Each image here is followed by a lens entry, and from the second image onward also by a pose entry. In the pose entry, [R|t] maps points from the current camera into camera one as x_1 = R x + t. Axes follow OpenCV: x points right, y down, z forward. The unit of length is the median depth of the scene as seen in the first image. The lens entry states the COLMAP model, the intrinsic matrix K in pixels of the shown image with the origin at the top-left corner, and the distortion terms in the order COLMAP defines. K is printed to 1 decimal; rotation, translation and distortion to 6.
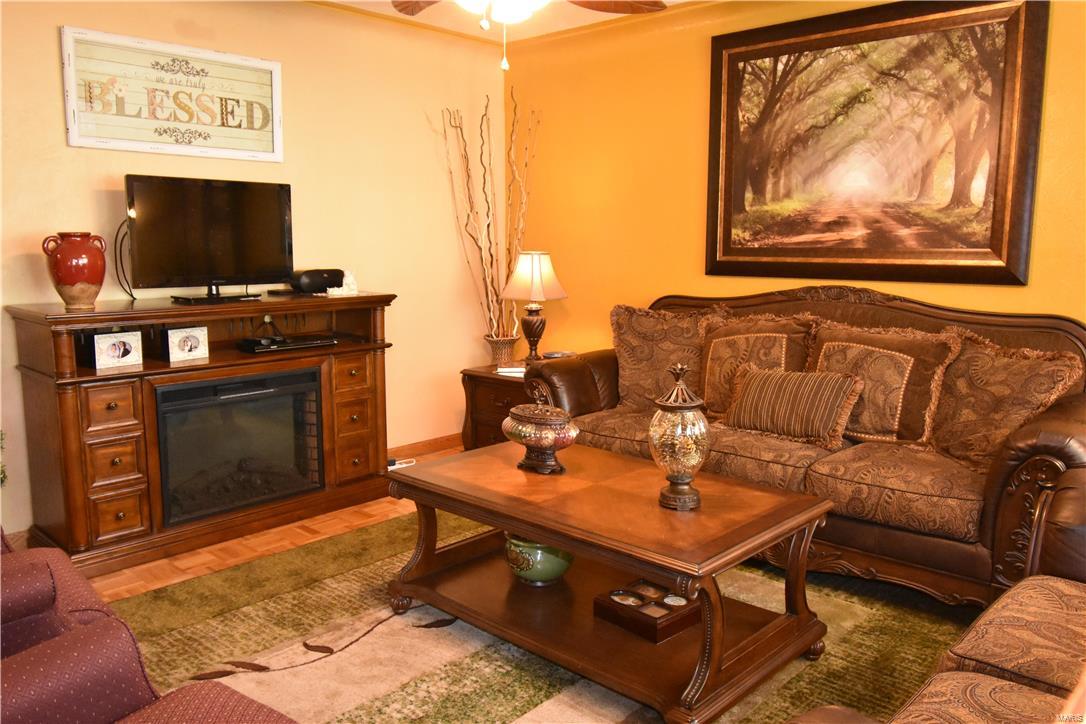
lens RADIAL K [[837.6, 0, 543.0], [0, 837.6, 362.0], [0, 0, 1]] dist [0.011292, -0.007207]
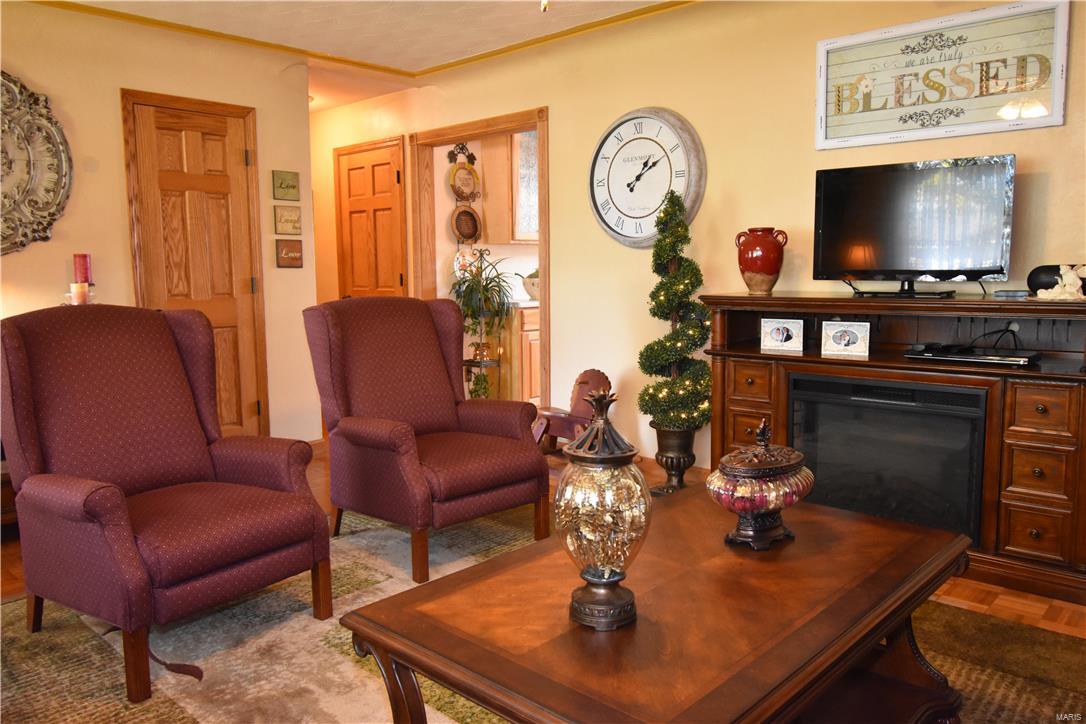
lens RADIAL K [[801.9, 0, 543.0], [0, 801.9, 362.0], [0, 0, 1]] dist [-0.002272, -0.007975]
pose [[-0.000476, 0.128344, -0.991730, 0.483298], [-0.126768, 0.983721, 0.127369, -0.065477], [0.991932, 0.125780, 0.015802, 0.609971]]
